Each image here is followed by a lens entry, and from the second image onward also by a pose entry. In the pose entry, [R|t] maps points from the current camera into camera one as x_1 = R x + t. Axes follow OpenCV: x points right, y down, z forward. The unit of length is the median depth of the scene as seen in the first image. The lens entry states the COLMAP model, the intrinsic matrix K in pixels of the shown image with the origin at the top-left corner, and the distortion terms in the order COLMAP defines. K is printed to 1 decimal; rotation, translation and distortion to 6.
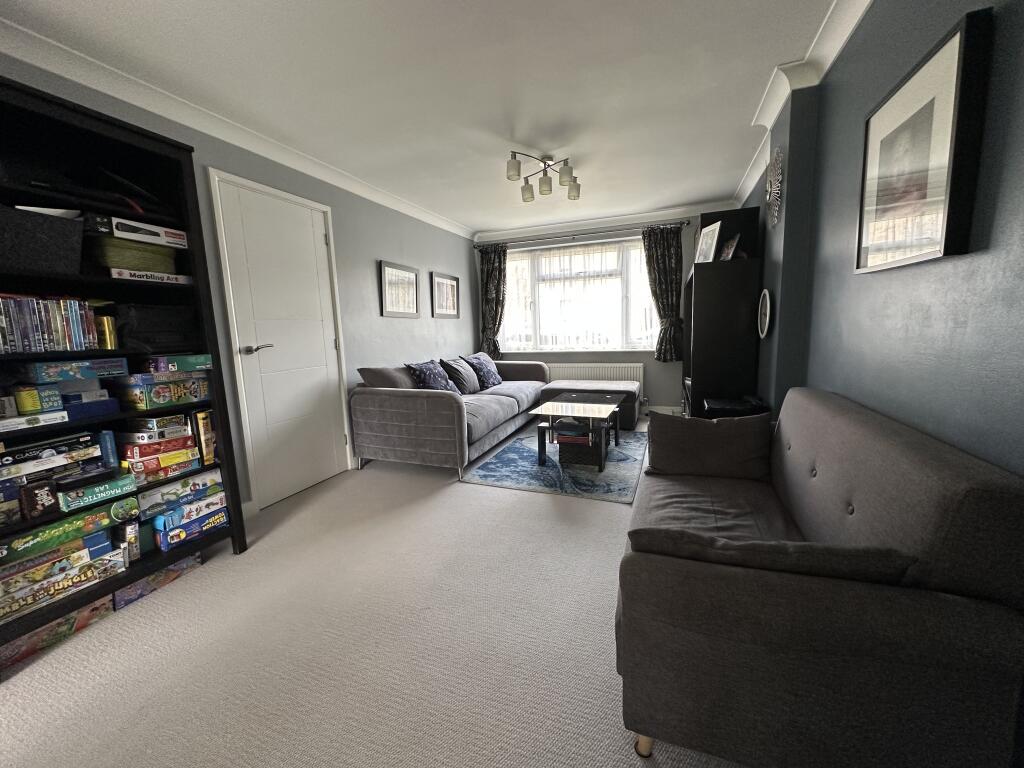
lens RADIAL K [[407.9, 0, 512.1], [0, 407.9, 384.6], [0, 0, 1]] dist [-0.002729, -0.000188]
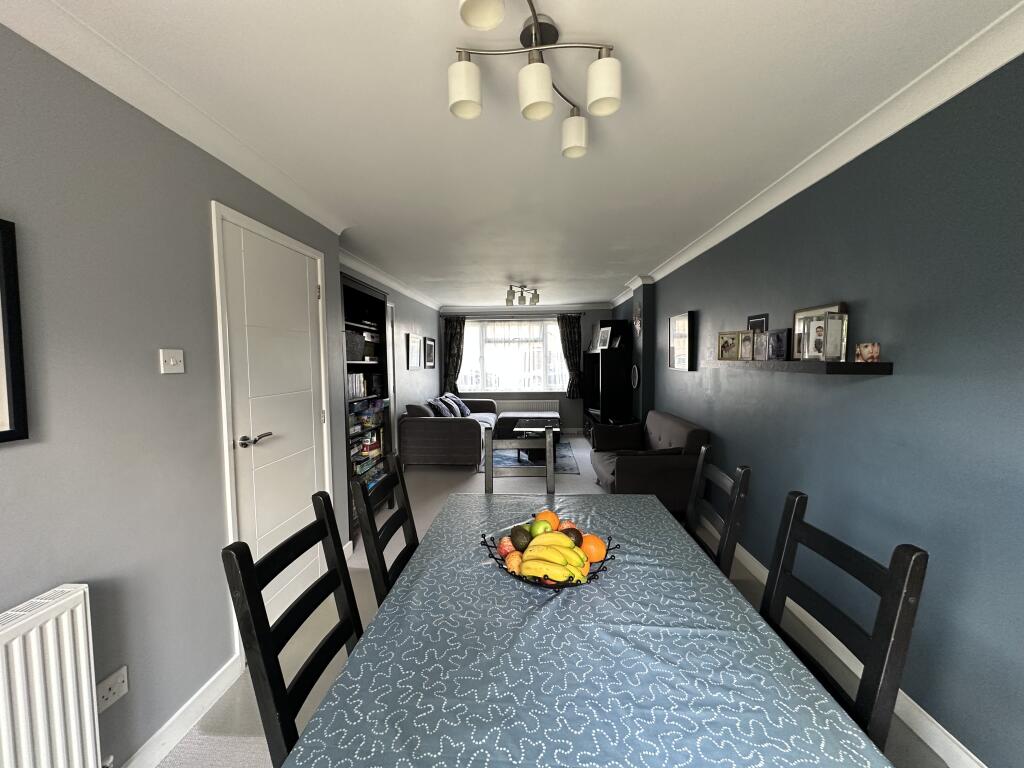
lens RADIAL K [[407.9, 0, 510.6], [0, 407.9, 384.3], [0, 0, 1]] dist [-0.002729, -0.000188]
pose [[0.954303, 0.006118, 0.298777, -0.300986], [0.020421, 0.996118, -0.085623, 0.014822], [-0.298141, 0.087811, 0.950474, -0.387897]]
